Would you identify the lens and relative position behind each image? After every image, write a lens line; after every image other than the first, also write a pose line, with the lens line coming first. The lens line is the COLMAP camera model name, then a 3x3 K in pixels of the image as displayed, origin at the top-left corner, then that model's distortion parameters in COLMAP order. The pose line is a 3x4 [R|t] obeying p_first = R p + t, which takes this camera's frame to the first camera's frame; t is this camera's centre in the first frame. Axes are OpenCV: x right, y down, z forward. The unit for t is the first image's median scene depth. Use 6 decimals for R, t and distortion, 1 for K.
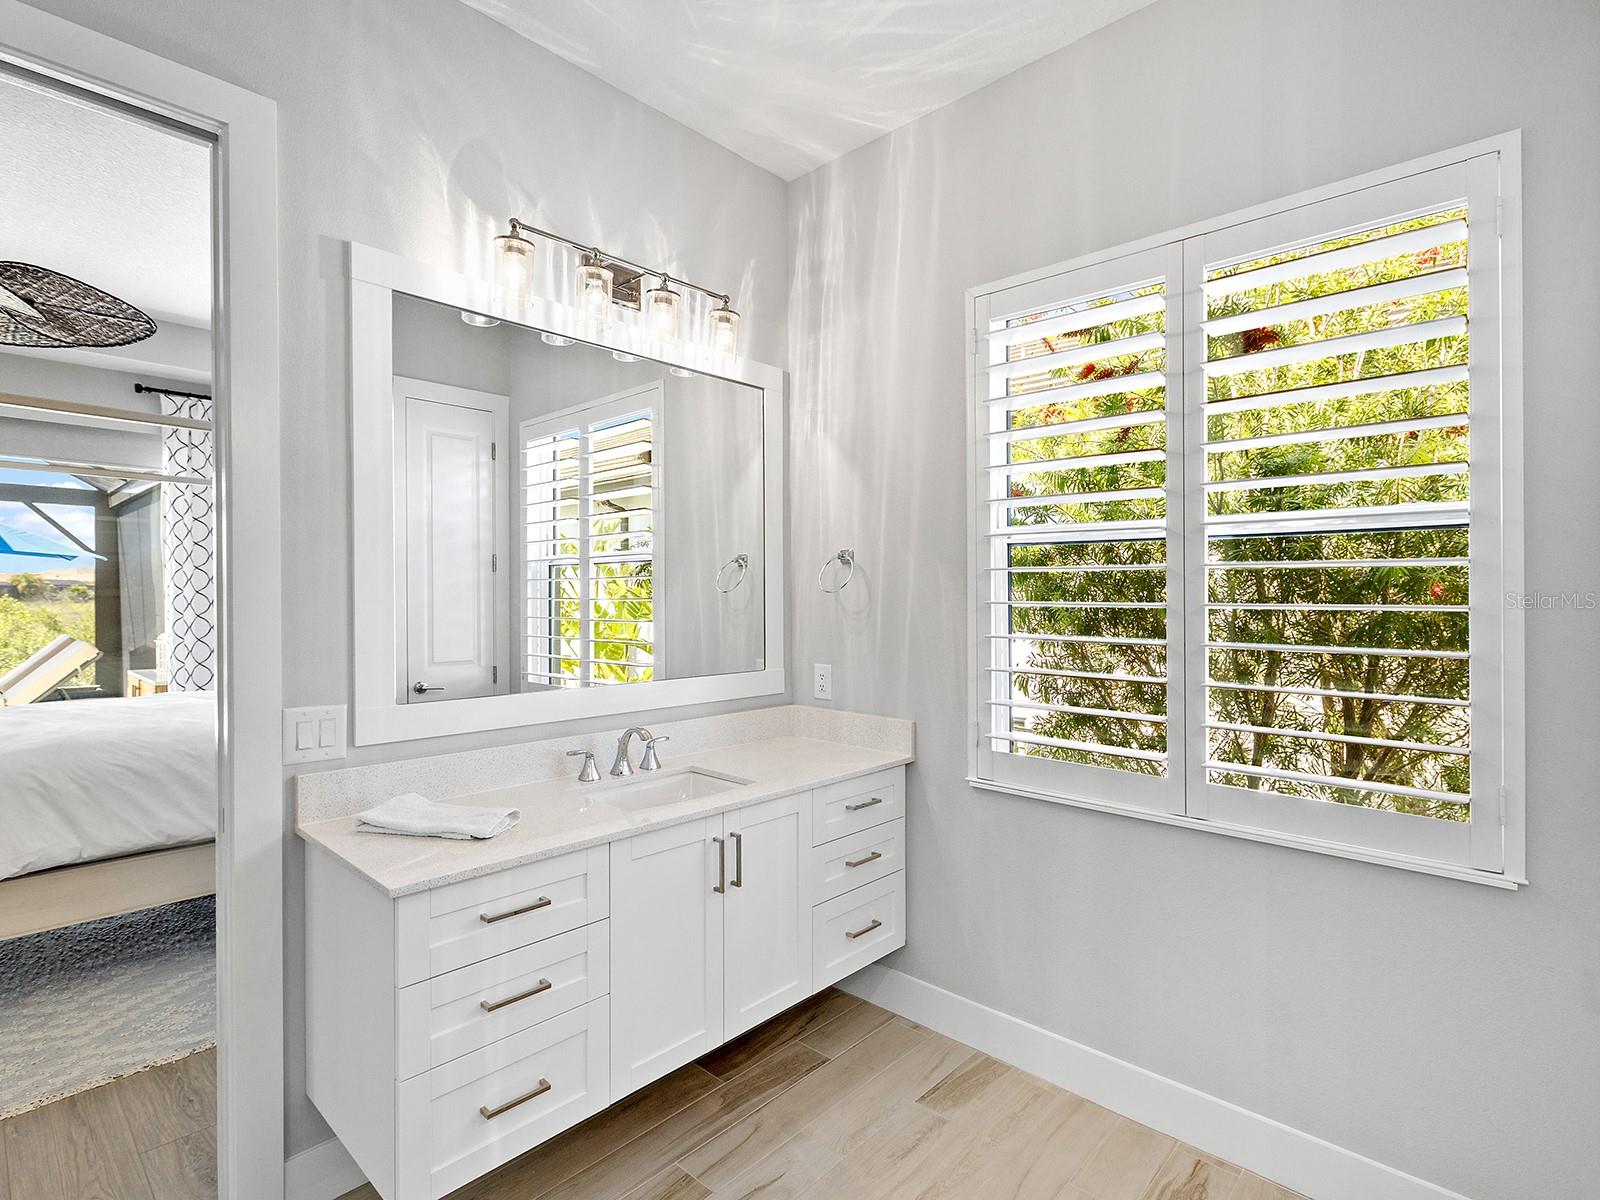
lens RADIAL K [[796.6, 0, 799.5], [0, 796.6, 607.4], [0, 0, 1]] dist [0.004218, -0.002423]
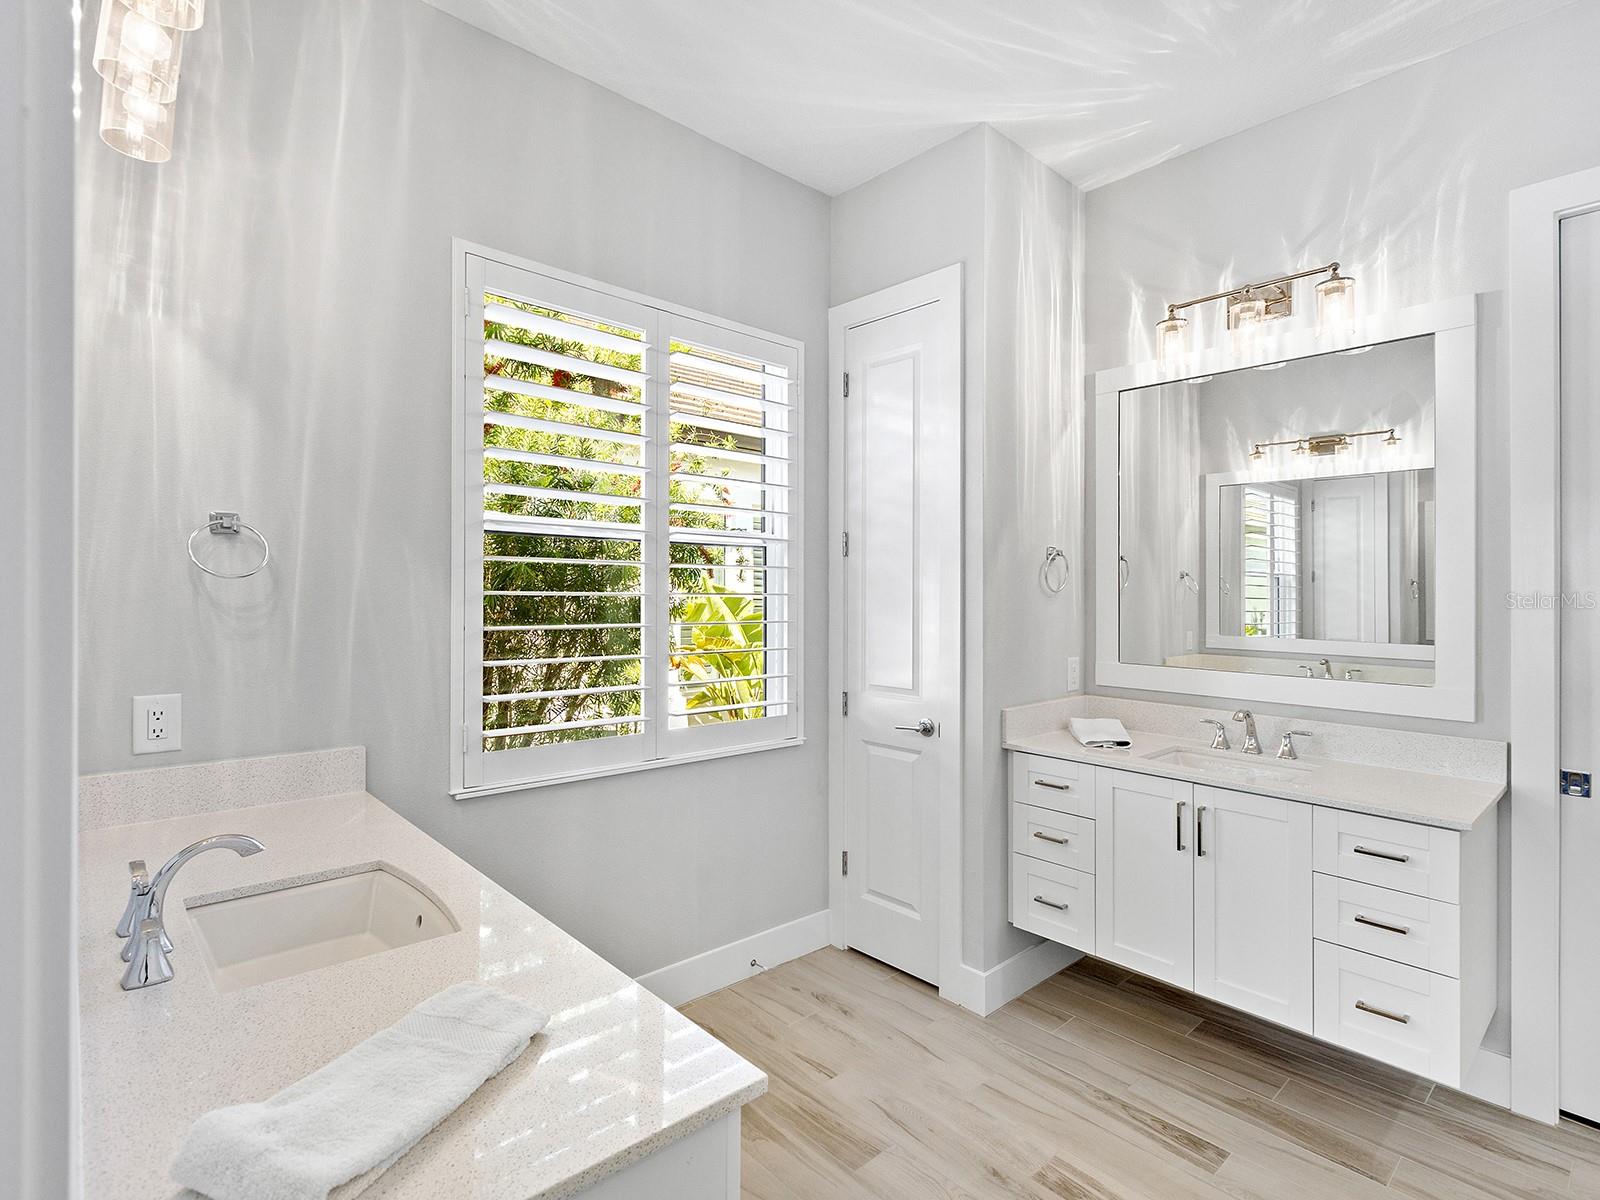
lens RADIAL K [[796.6, 0, 798.7], [0, 796.6, 591.1], [0, 0, 1]] dist [0.004218, -0.002423]
pose [[0.089794, -0.005648, 0.995944, -0.547688], [0.001777, 0.999983, 0.005511, -0.010813], [-0.995959, 0.001275, 0.089803, 0.467920]]
